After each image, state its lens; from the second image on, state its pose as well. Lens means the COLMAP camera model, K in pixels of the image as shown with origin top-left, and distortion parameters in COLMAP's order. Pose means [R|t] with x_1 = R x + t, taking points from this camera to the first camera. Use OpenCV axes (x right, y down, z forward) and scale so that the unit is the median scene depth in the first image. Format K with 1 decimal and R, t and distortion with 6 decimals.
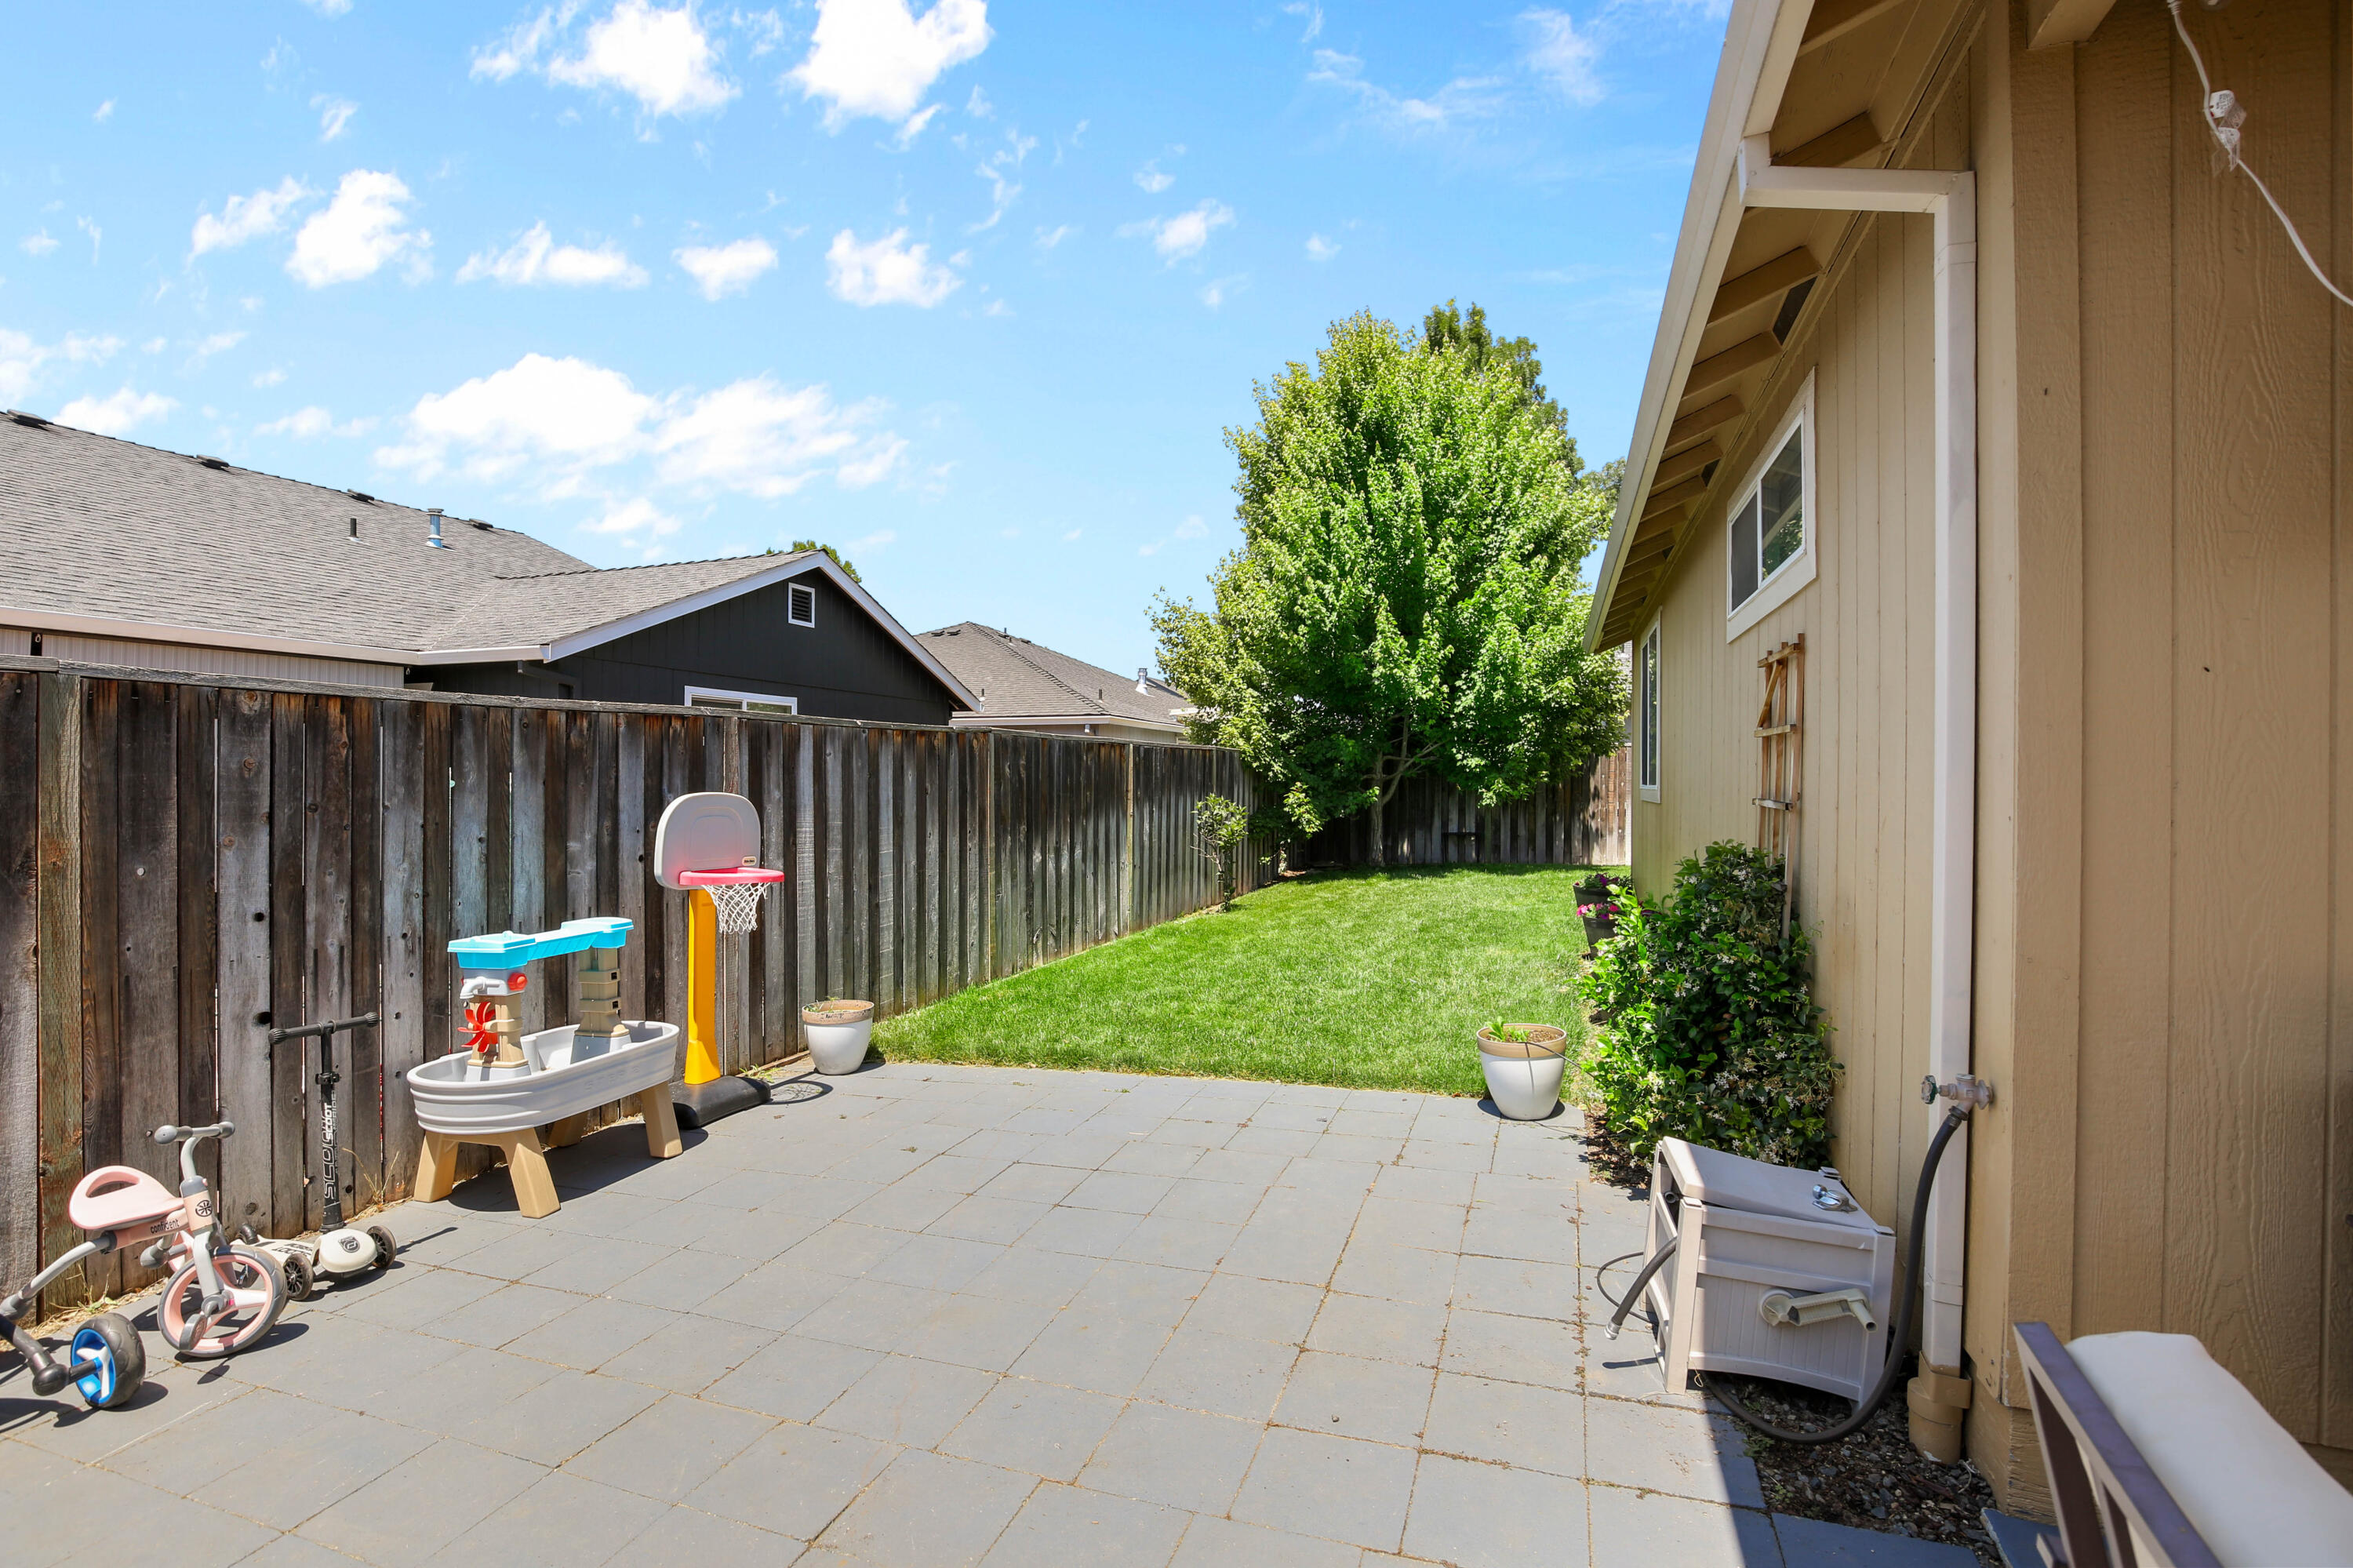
lens RADIAL K [[1112.1, 0, 1104.2], [0, 1112.1, 786.4], [0, 0, 1]] dist [-0.030407, 0.004594]
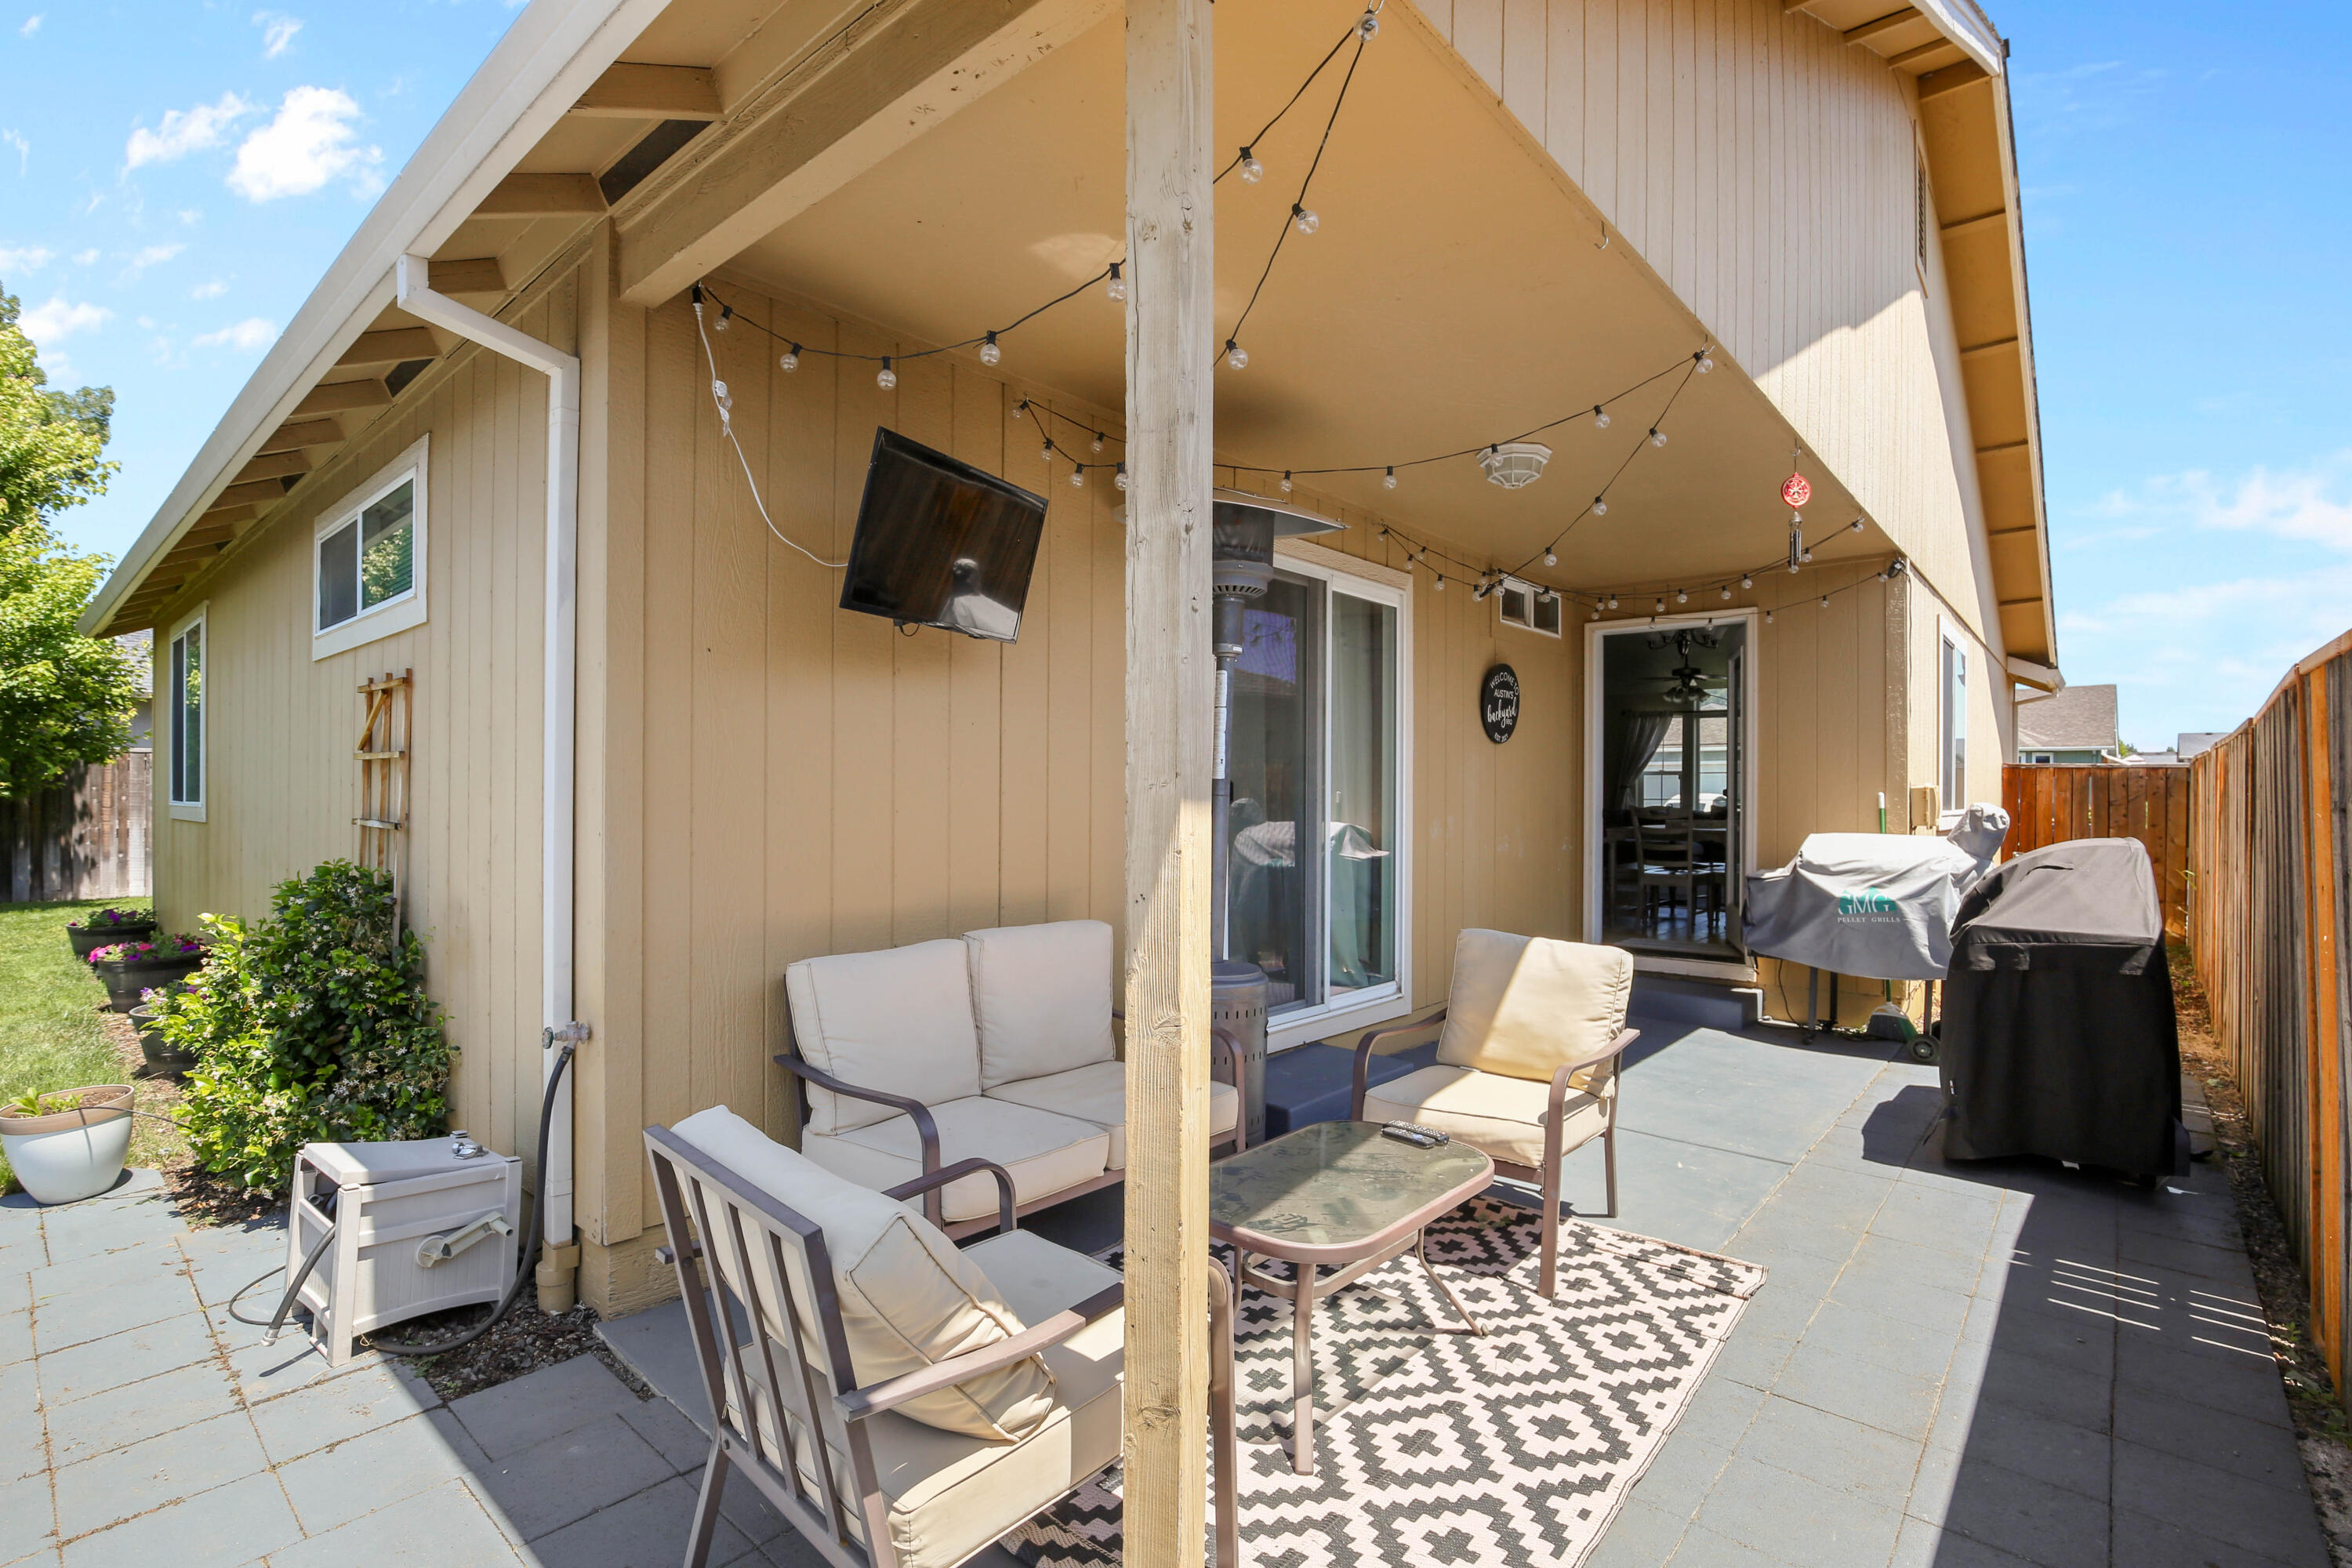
lens RADIAL K [[1111.6, 0, 1175.4], [0, 1111.6, 792.7], [0, 0, 1]] dist [-0.030407, 0.004594]
pose [[0.347600, 0.004268, 0.937633, -0.134917], [0.001619, 0.999985, -0.005152, -0.008504], [-0.937641, 0.003309, 0.347588, -0.106398]]
